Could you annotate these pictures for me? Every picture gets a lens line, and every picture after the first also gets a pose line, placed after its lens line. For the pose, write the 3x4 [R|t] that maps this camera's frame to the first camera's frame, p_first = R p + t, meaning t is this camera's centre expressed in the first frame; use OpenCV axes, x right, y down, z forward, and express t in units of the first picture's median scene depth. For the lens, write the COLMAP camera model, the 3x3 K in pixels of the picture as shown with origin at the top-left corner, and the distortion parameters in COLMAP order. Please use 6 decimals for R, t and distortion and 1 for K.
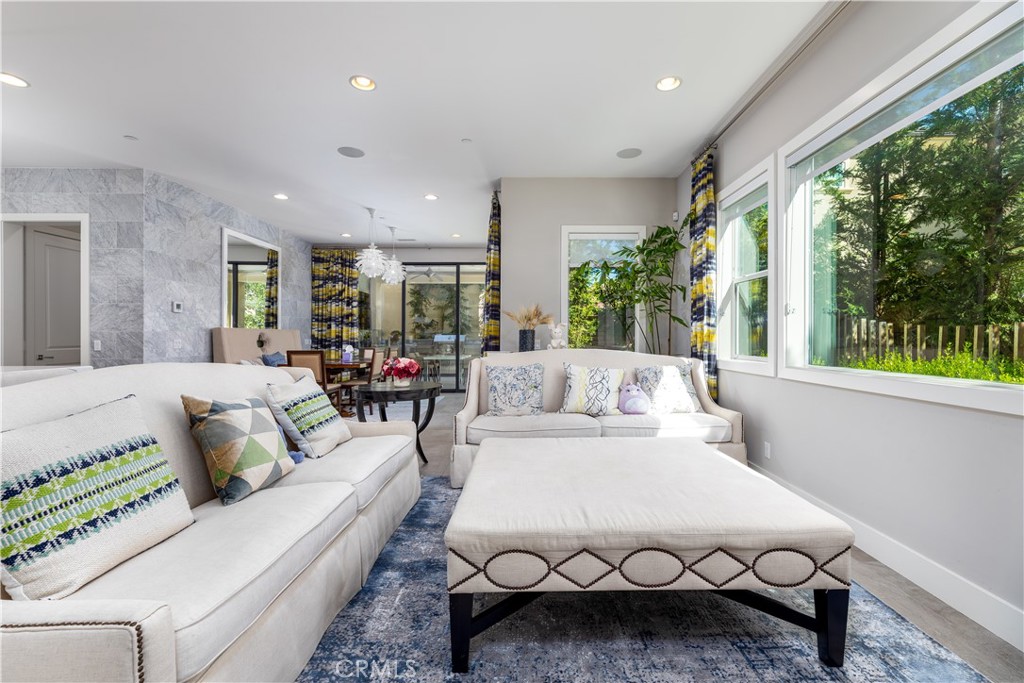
lens RADIAL K [[411.6, 0, 516.9], [0, 411.6, 333.5], [0, 0, 1]] dist [-0.000485, 0.000368]
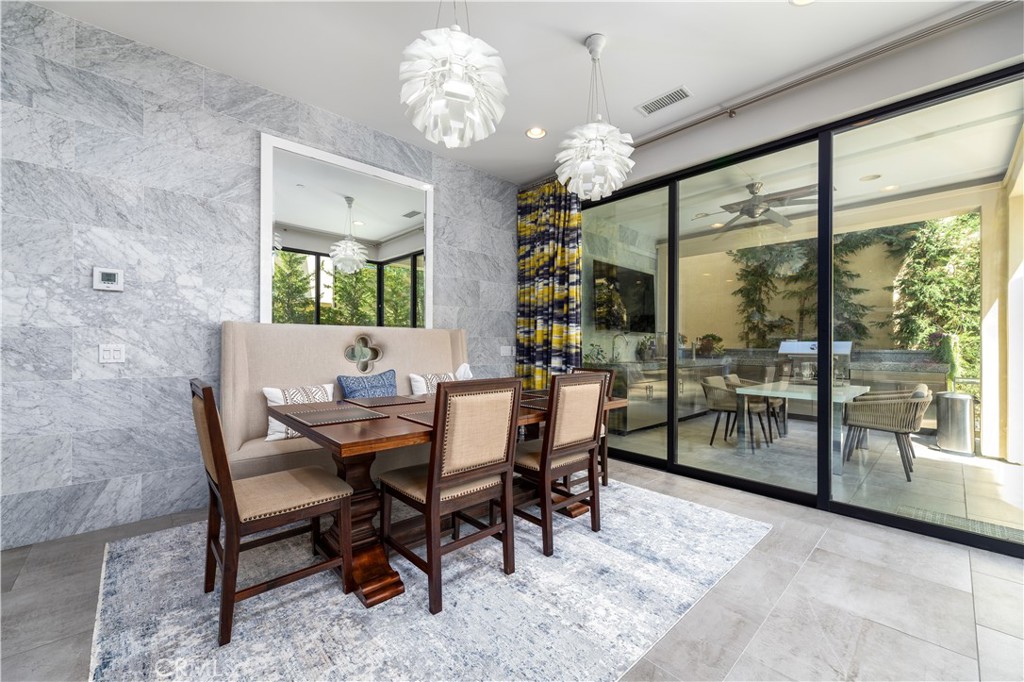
lens RADIAL K [[411.6, 0, 491.0], [0, 411.6, 342.9], [0, 0, 1]] dist [-0.000485, 0.000368]
pose [[0.665887, 0.004301, -0.746040, -0.082949], [-0.001455, 0.999989, 0.004467, 0.005934], [0.746051, -0.001889, 0.665886, 0.590324]]
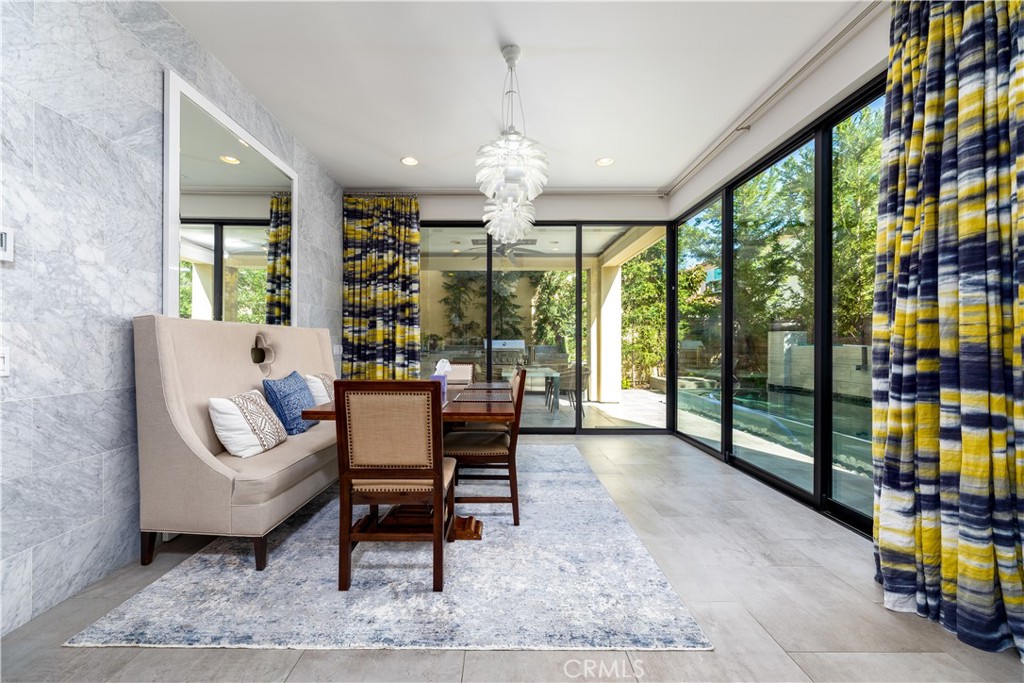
lens RADIAL K [[411.6, 0, 507.1], [0, 411.6, 342.3], [0, 0, 1]] dist [-0.000485, 0.000368]
pose [[0.999887, 0.004238, -0.014421, -0.253516], [-0.004147, 0.999972, 0.006301, 0.004440], [0.014447, -0.006241, 0.999876, 0.406993]]
